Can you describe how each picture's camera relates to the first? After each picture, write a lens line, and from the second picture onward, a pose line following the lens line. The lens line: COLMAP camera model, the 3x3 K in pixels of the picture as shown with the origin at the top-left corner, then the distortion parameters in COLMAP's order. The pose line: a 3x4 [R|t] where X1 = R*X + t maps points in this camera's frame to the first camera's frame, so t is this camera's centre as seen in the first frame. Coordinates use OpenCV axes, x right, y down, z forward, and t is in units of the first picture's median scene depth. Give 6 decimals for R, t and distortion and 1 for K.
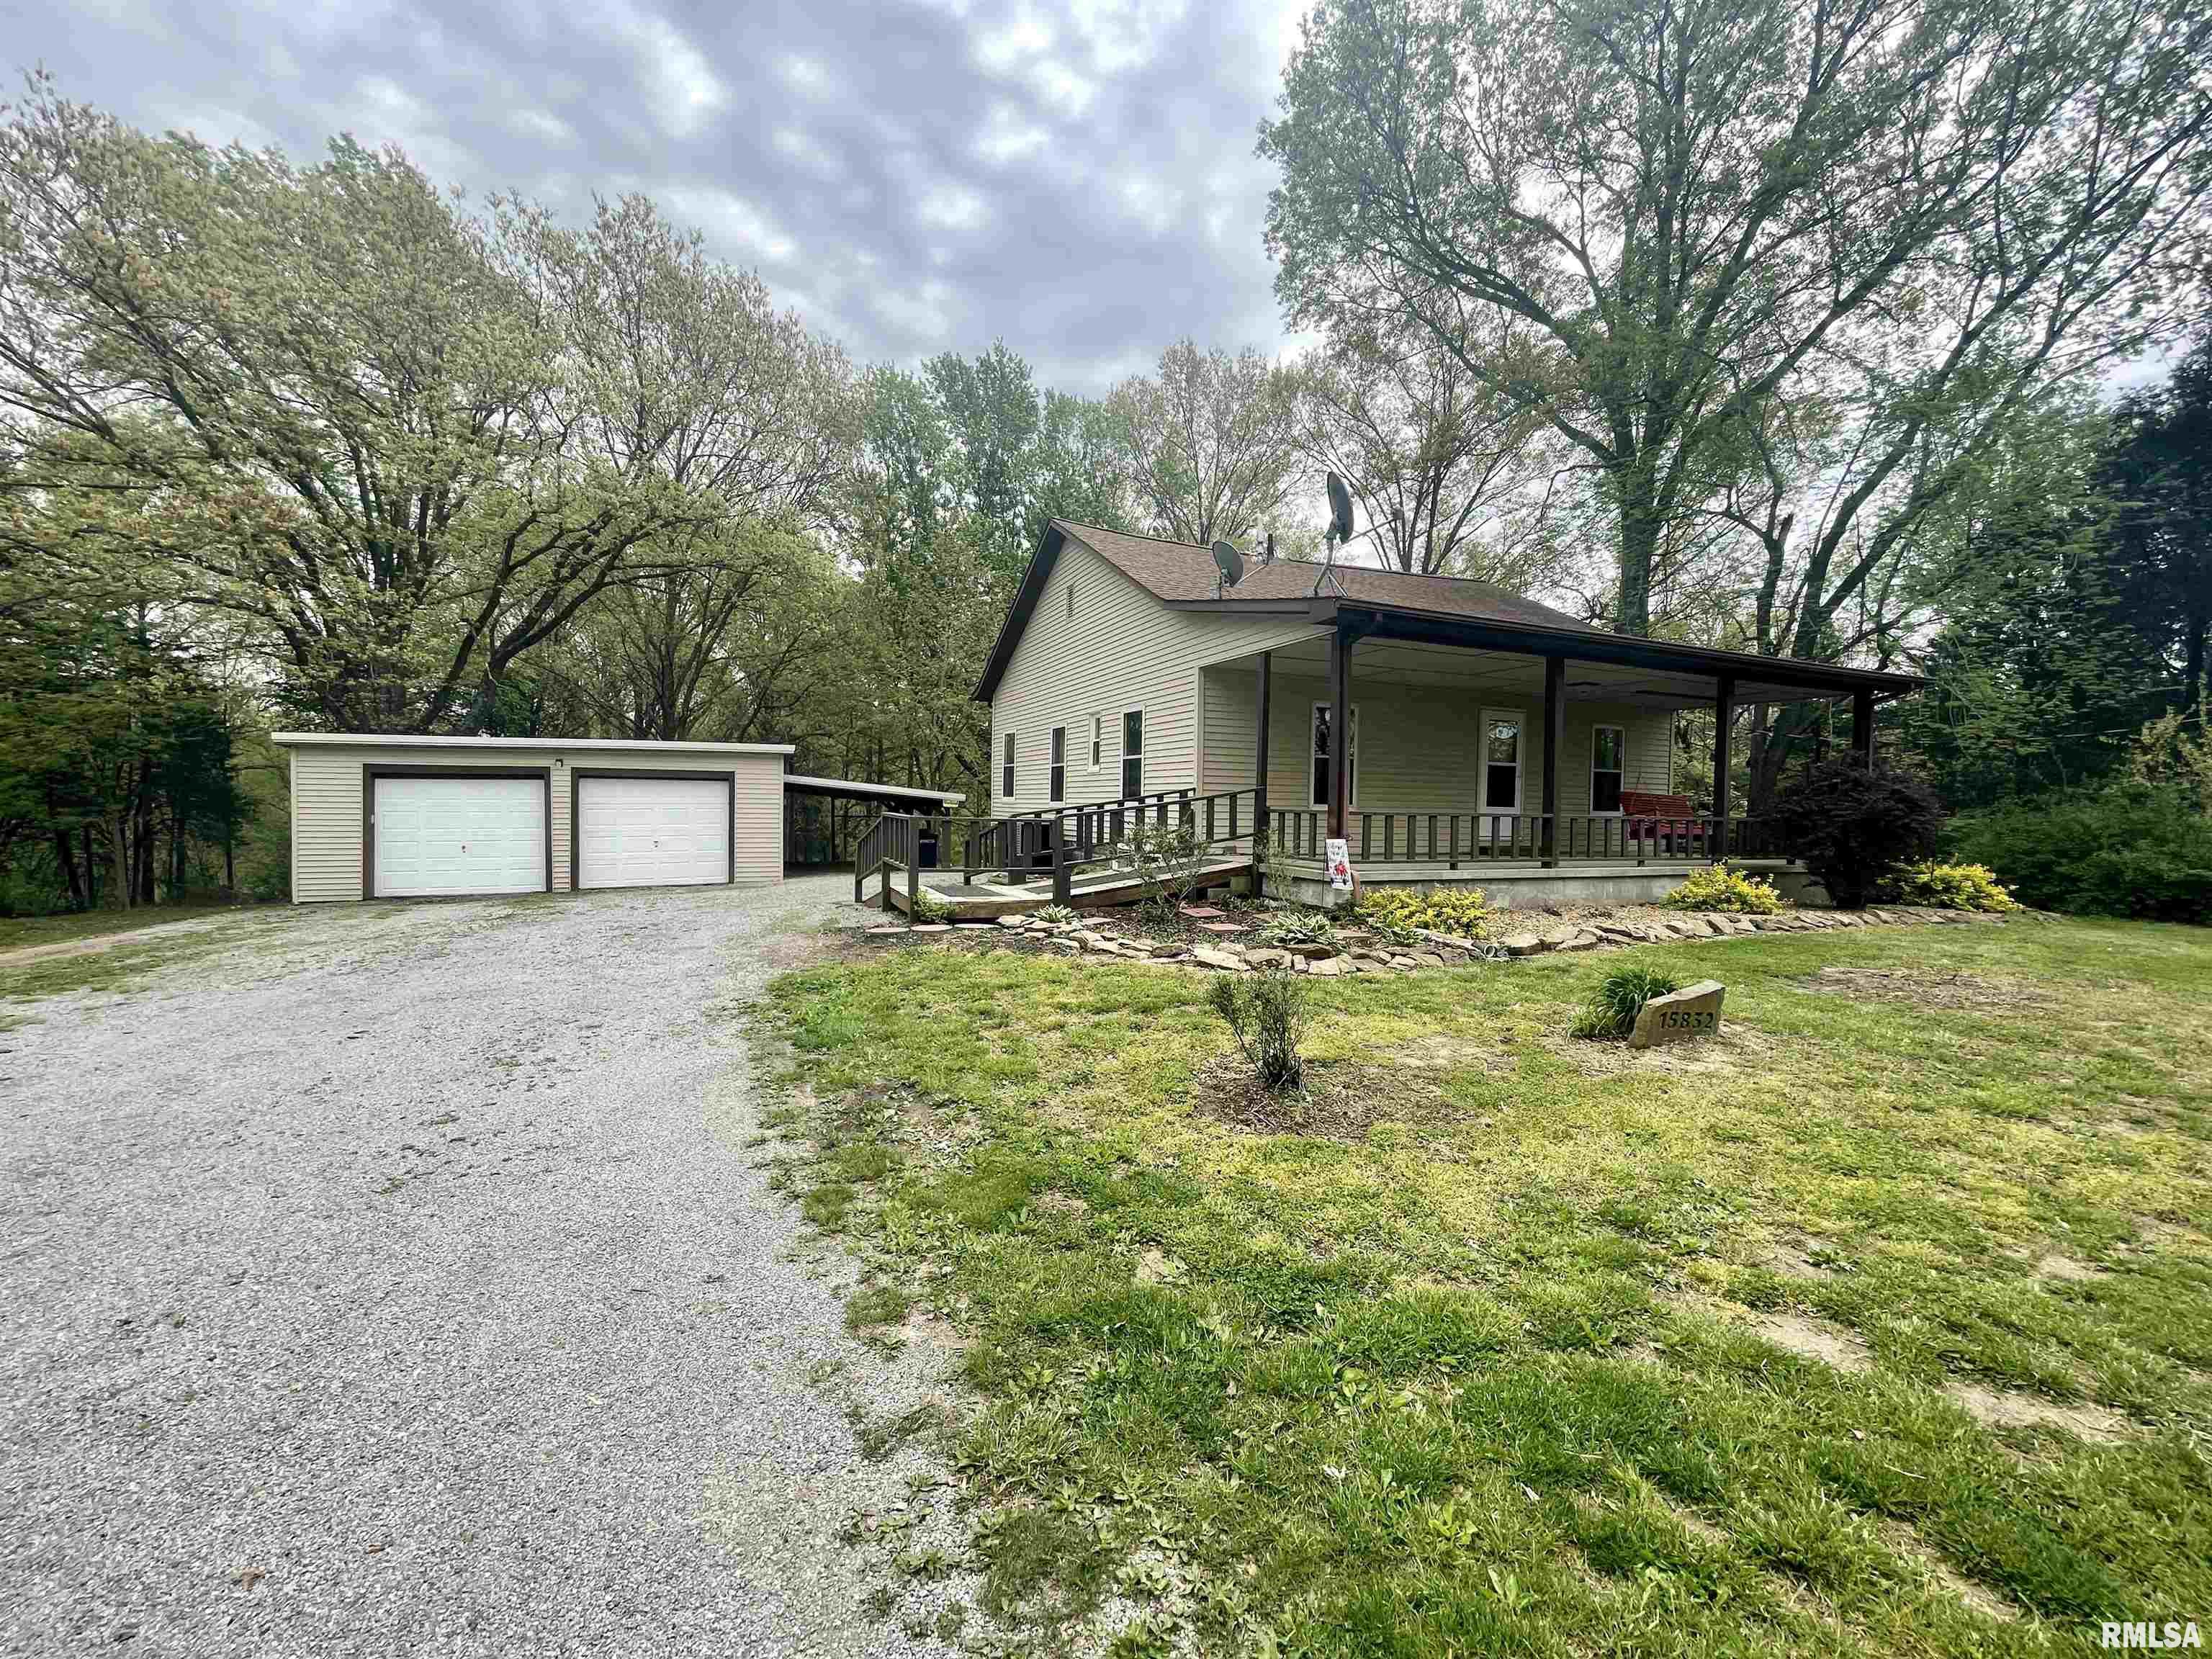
lens RADIAL K [[888.7, 0, 1106.0], [0, 888.7, 829.5], [0, 0, 1]] dist [0.001142, 0.000154]
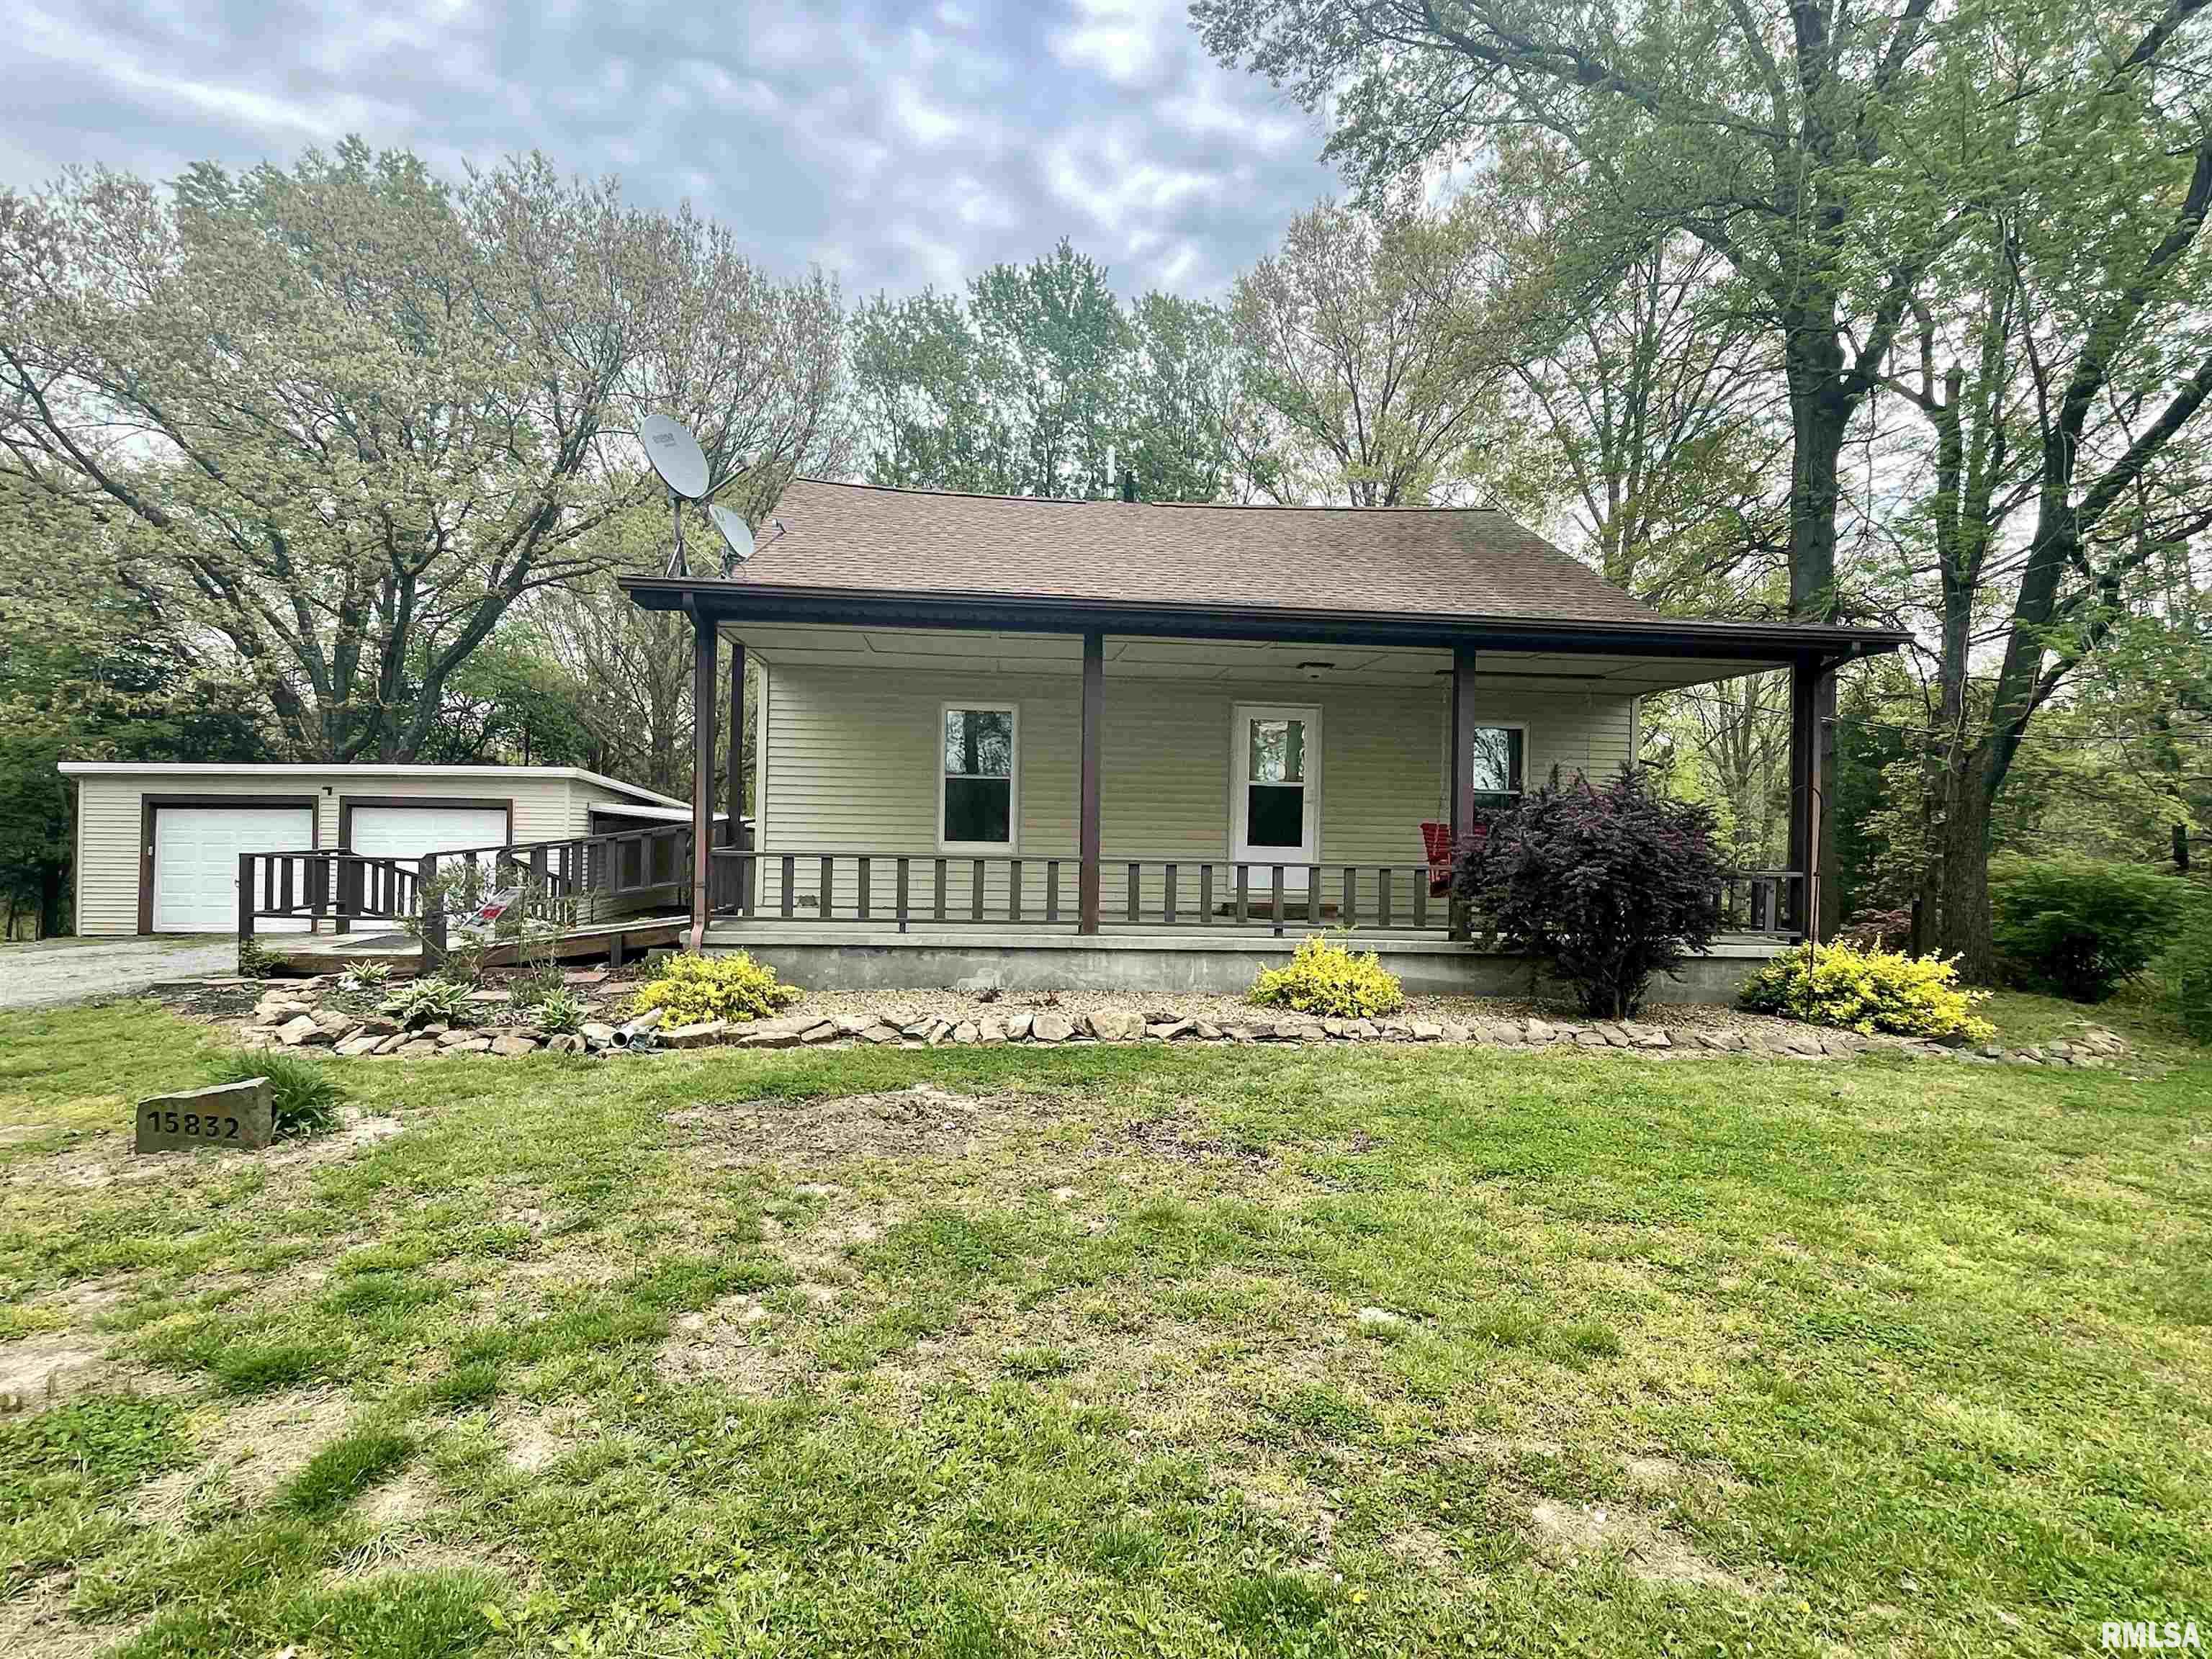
lens RADIAL K [[1208.4, 0, 1106.0], [0, 1208.4, 829.5], [0, 0, 1]] dist [0.005074, 0.000366]
pose [[0.950222, 0.003015, -0.311559, 0.564217], [-0.014211, 0.999332, -0.033671, -0.005372], [0.311249, 0.036422, 0.949630, 0.070555]]
